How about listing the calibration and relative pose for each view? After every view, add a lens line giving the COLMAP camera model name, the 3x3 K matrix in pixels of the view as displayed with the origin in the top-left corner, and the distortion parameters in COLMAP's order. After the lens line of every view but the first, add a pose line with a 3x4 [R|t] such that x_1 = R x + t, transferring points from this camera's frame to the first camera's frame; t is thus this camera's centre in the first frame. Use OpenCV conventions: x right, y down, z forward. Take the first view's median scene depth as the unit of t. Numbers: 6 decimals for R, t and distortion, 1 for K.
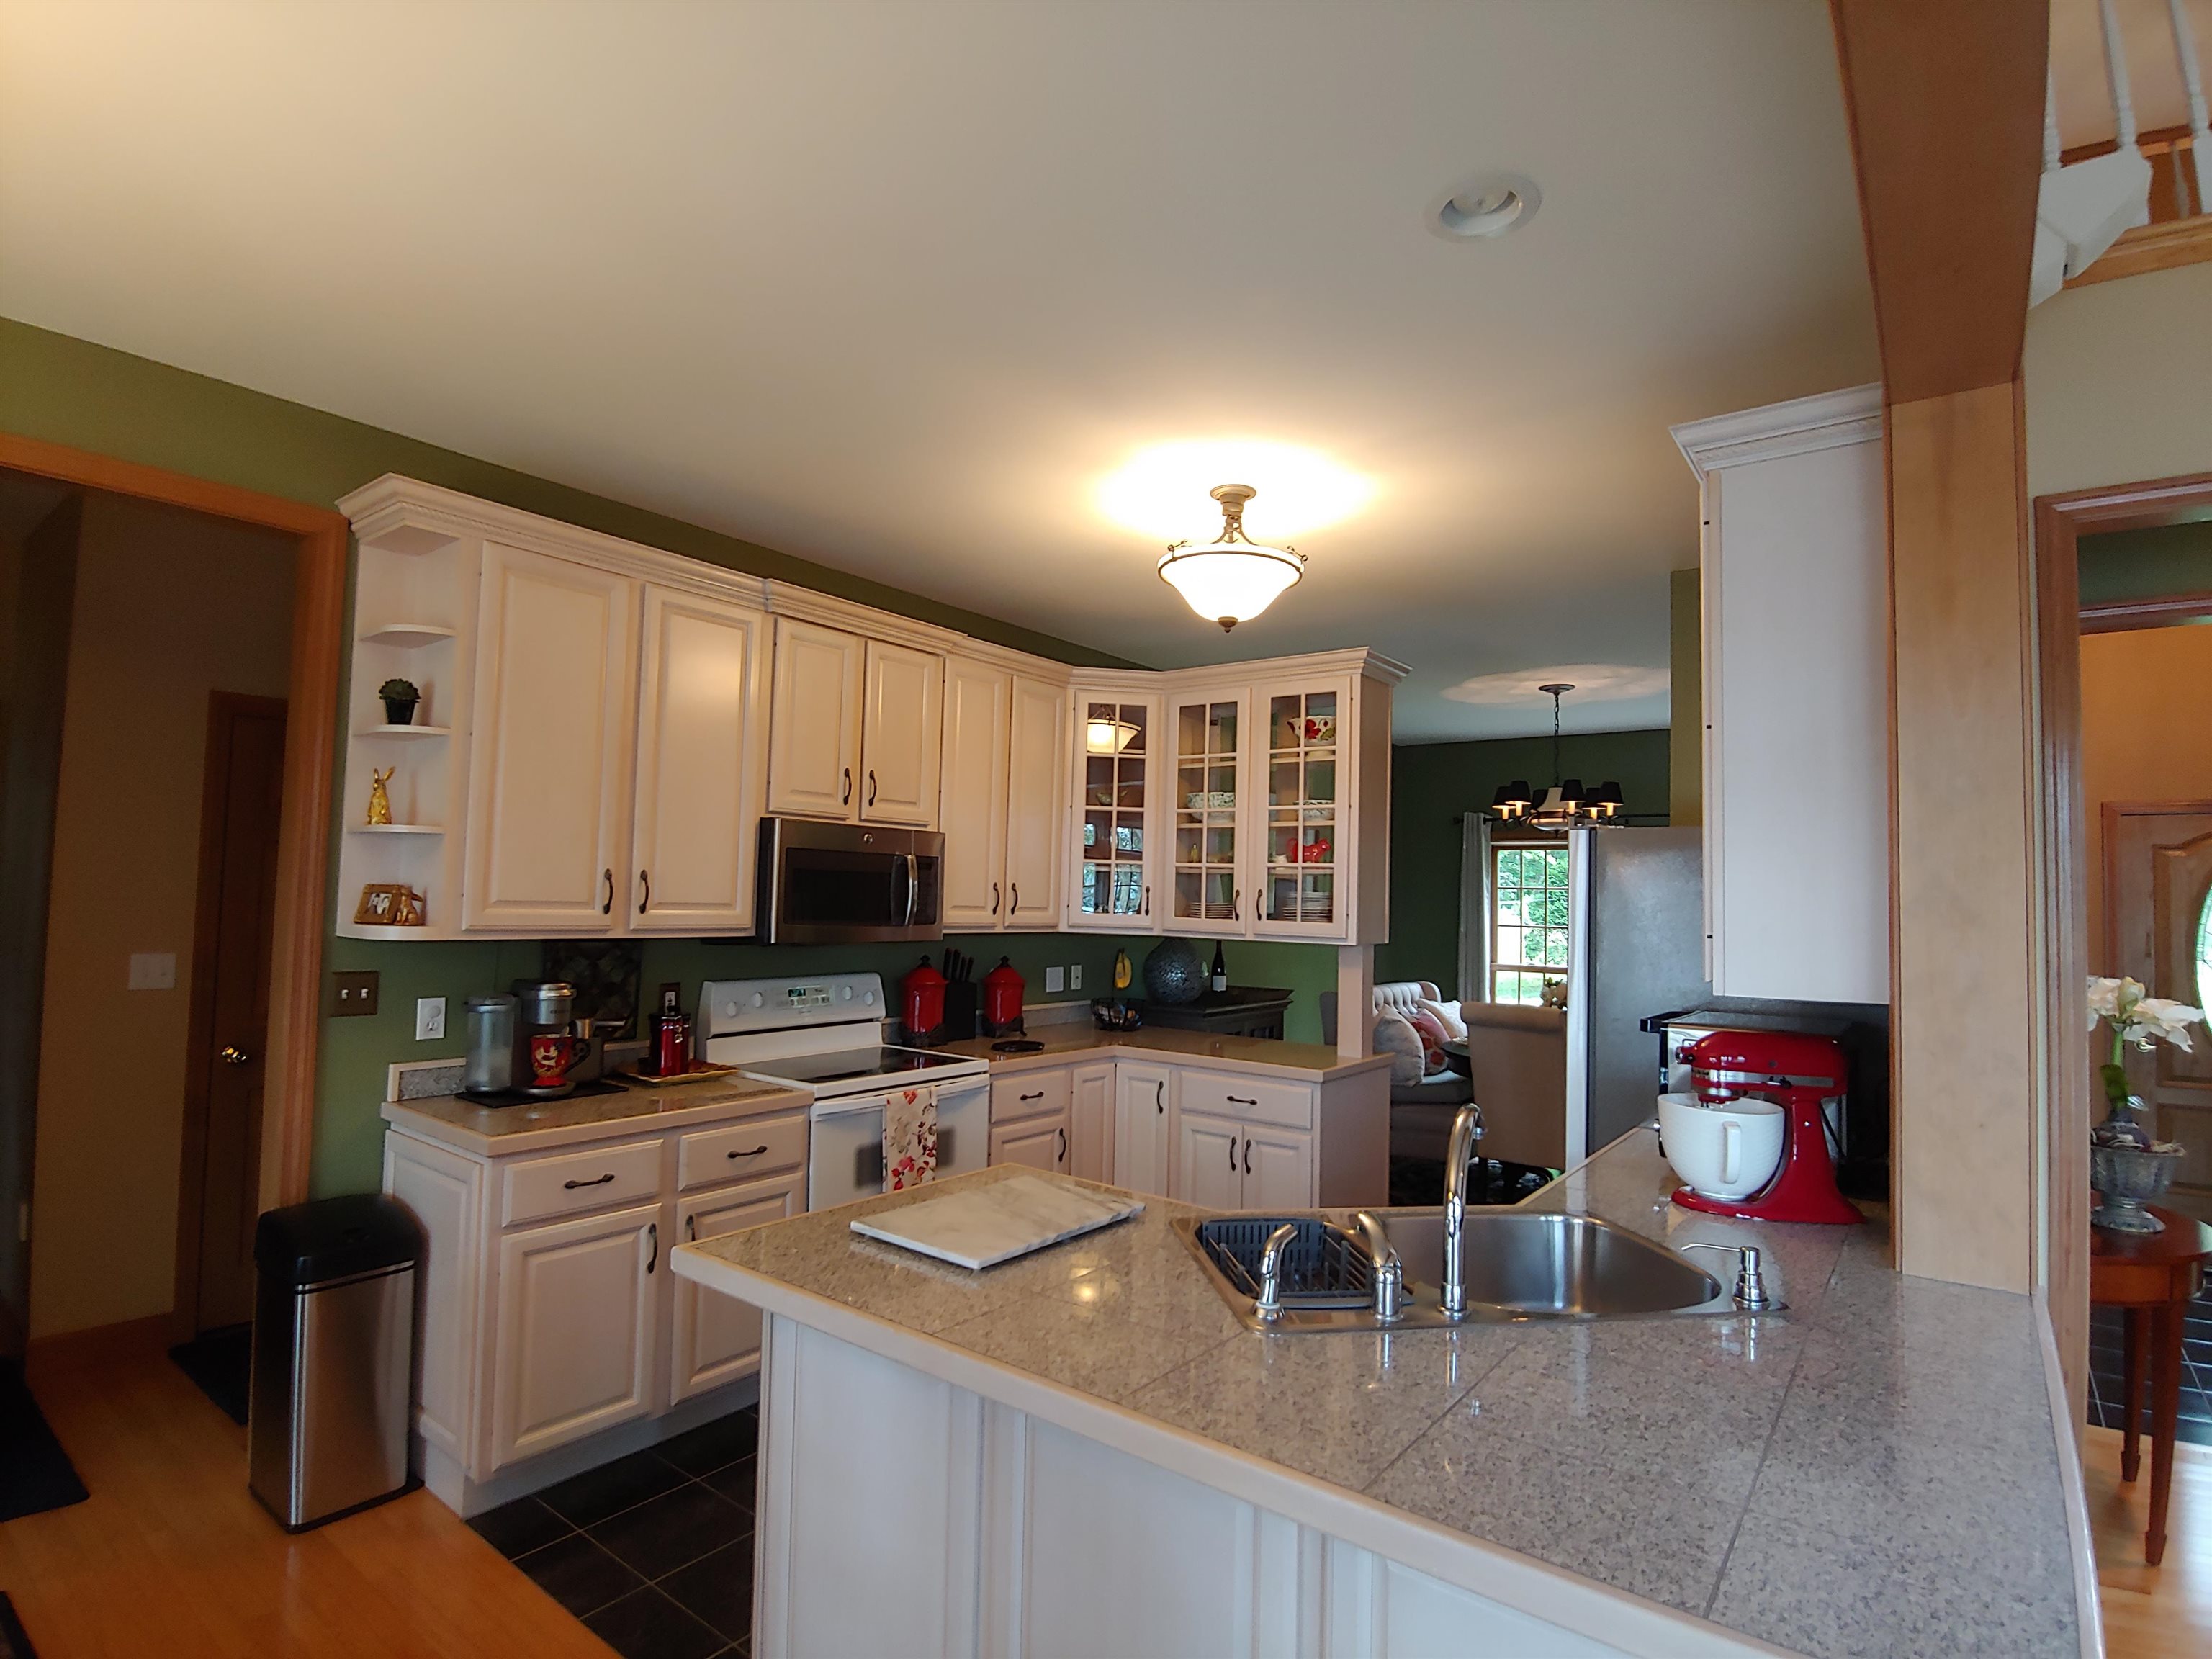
lens RADIAL K [[1126.0, 0, 1101.2], [0, 1126.0, 829.4], [0, 0, 1]] dist [-0.020703, 0.003244]
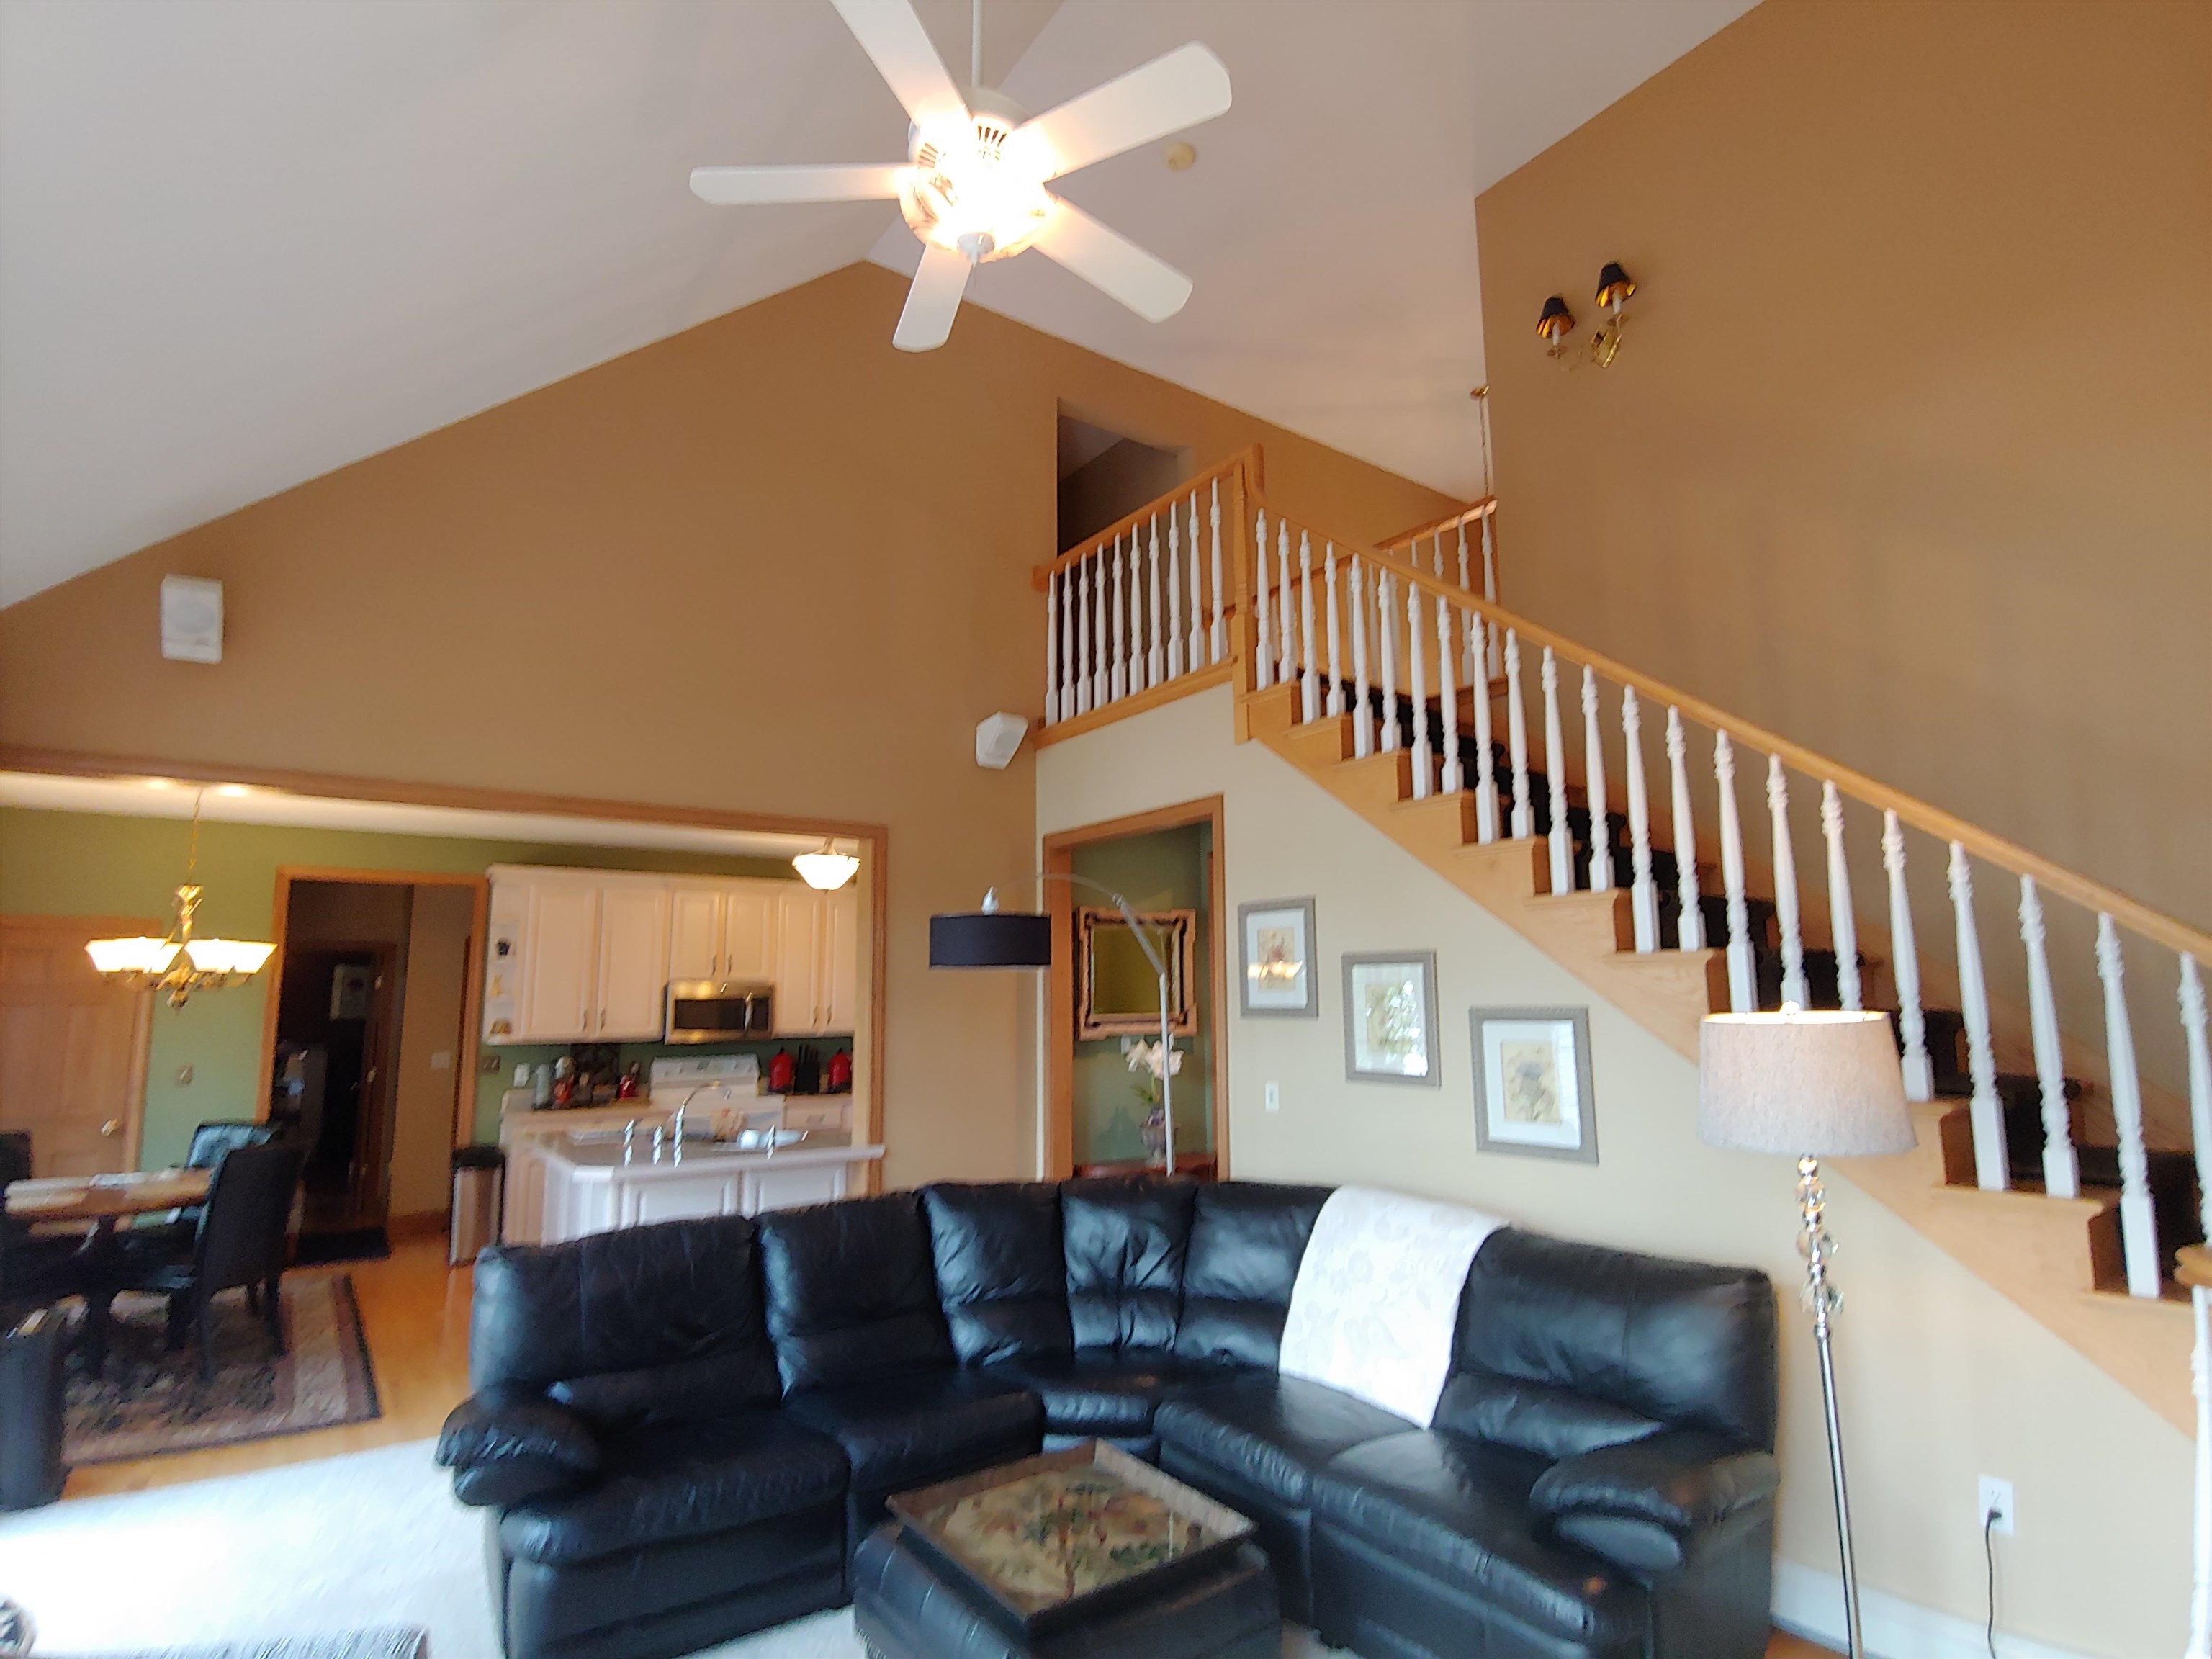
lens RADIAL K [[1126.0, 0, 1106.4], [0, 1126.0, 834.5], [0, 0, 1]] dist [-0.020703, 0.003244]
pose [[0.956481, -0.078929, -0.280917, 1.361518], [0.052578, 0.993583, -0.100145, -0.041985], [0.287018, 0.081017, 0.954493, -1.020369]]
